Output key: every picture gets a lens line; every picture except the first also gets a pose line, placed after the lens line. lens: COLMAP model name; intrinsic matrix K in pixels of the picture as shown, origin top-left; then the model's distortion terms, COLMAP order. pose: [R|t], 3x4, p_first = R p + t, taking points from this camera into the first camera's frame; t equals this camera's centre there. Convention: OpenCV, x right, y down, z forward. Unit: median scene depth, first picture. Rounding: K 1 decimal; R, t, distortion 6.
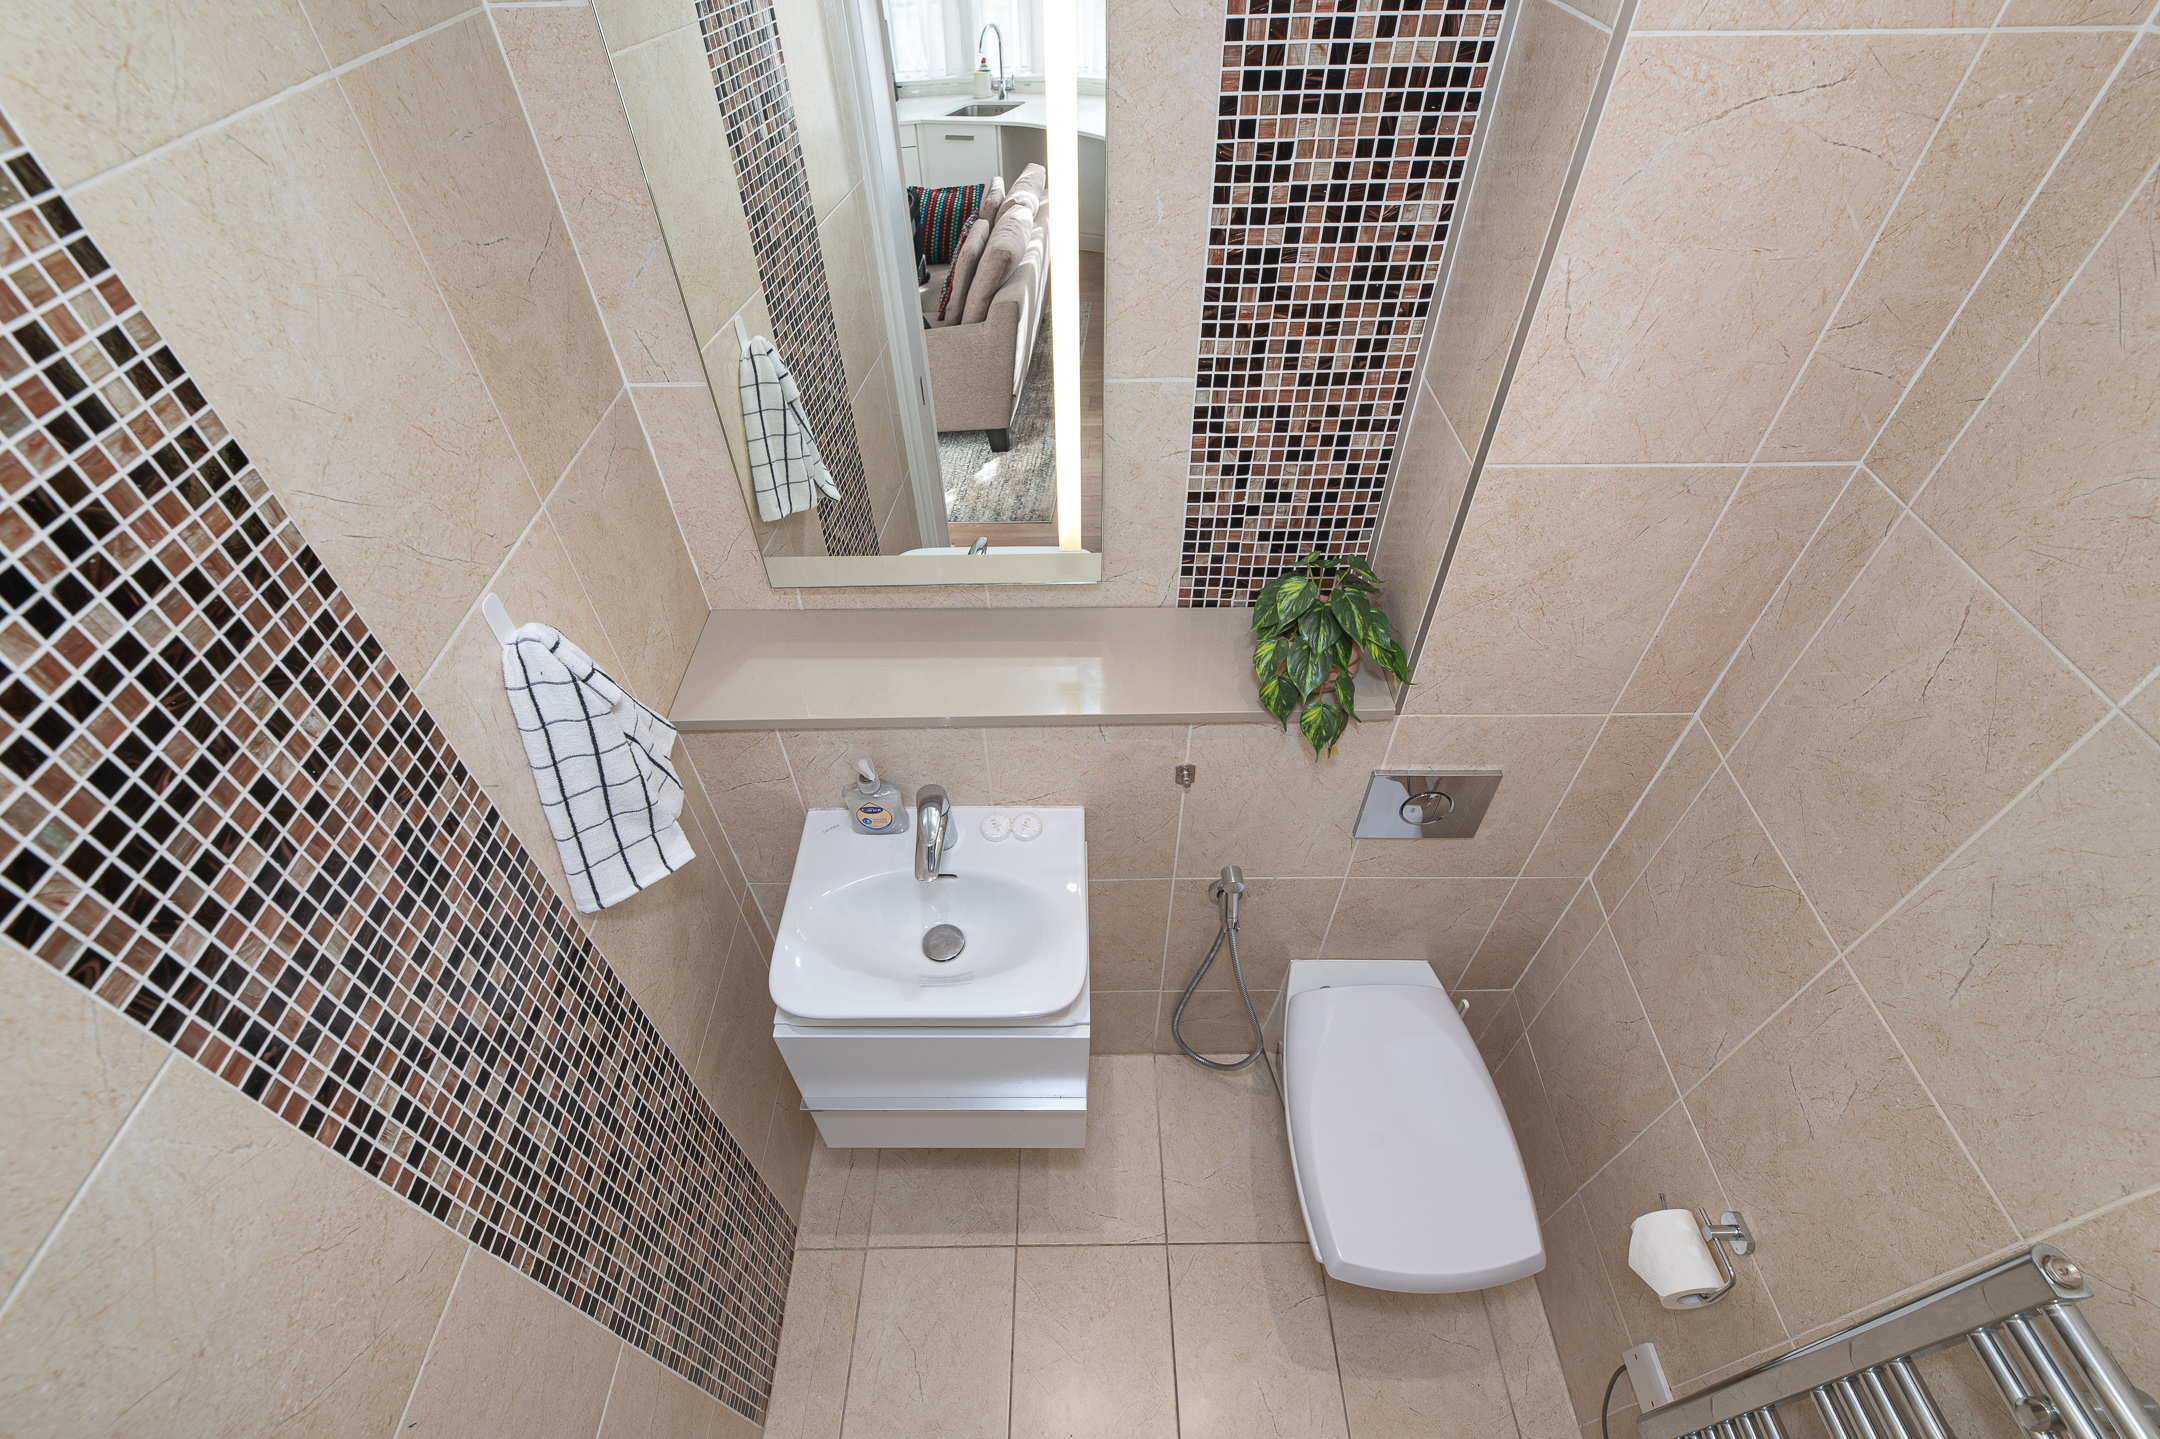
lens RADIAL K [[939.7, 0, 1074.0], [0, 939.7, 713.3], [0, 0, 1]] dist [0.001018, -0.000609]
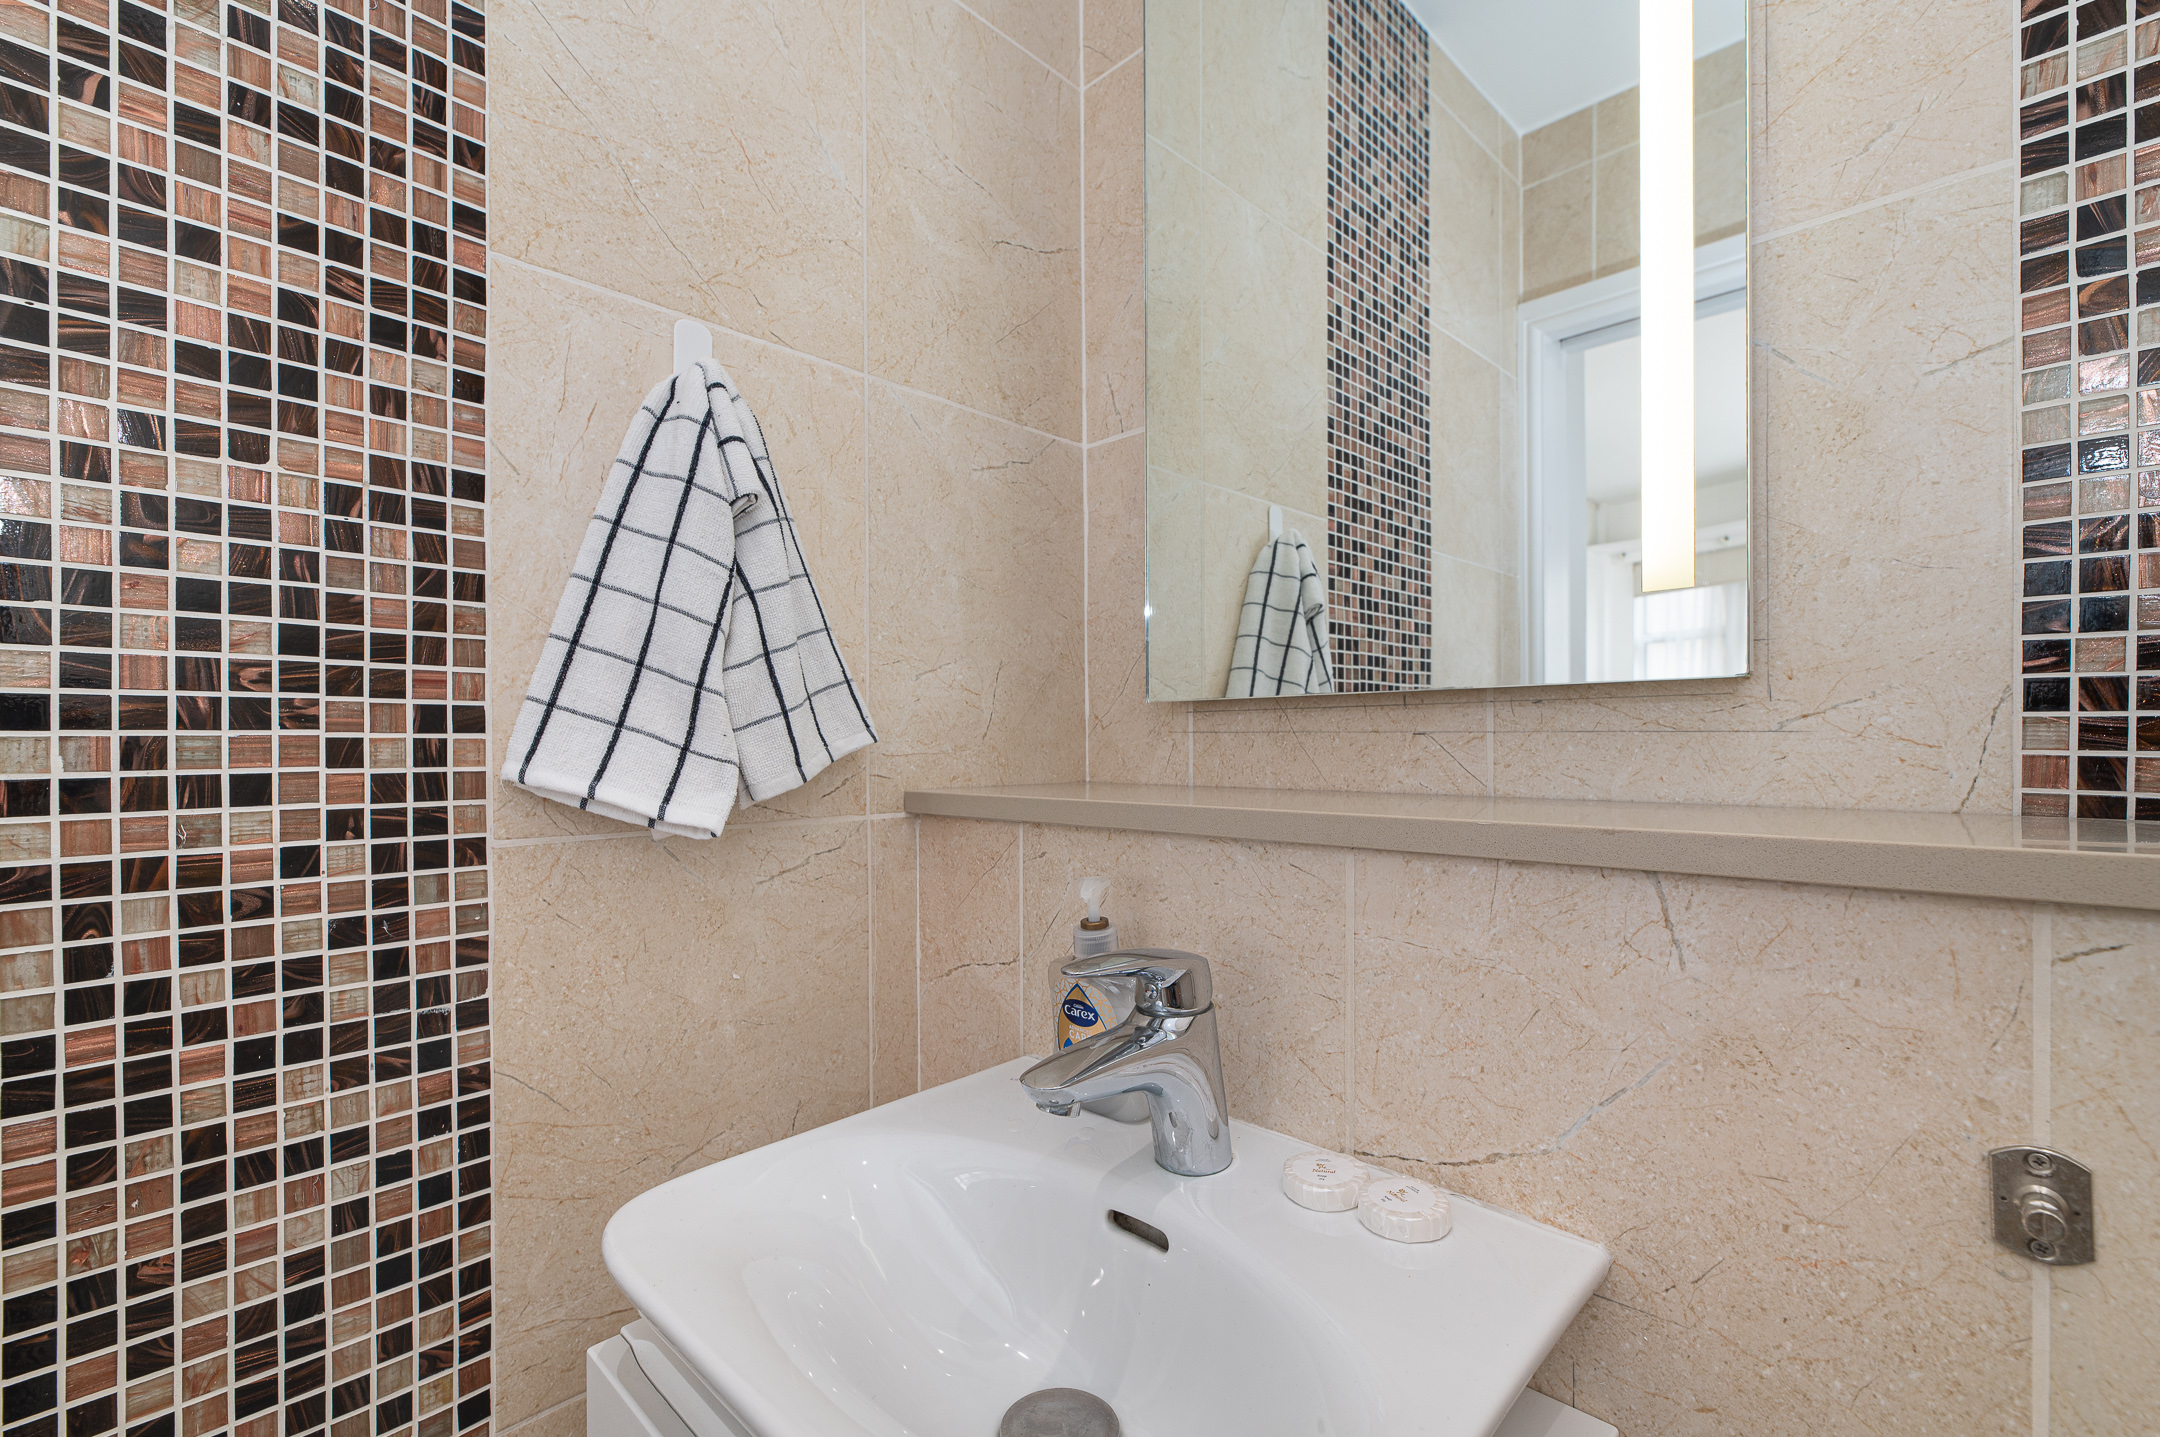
lens RADIAL K [[939.7, 0, 1074.0], [0, 939.7, 712.3], [0, 0, 1]] dist [0.001018, -0.000609]
pose [[0.717452, 0.009967, -0.696537, 0.117803], [-0.498042, 0.706440, -0.502888, 0.254155], [0.487049, 0.707703, 0.511801, 0.717896]]
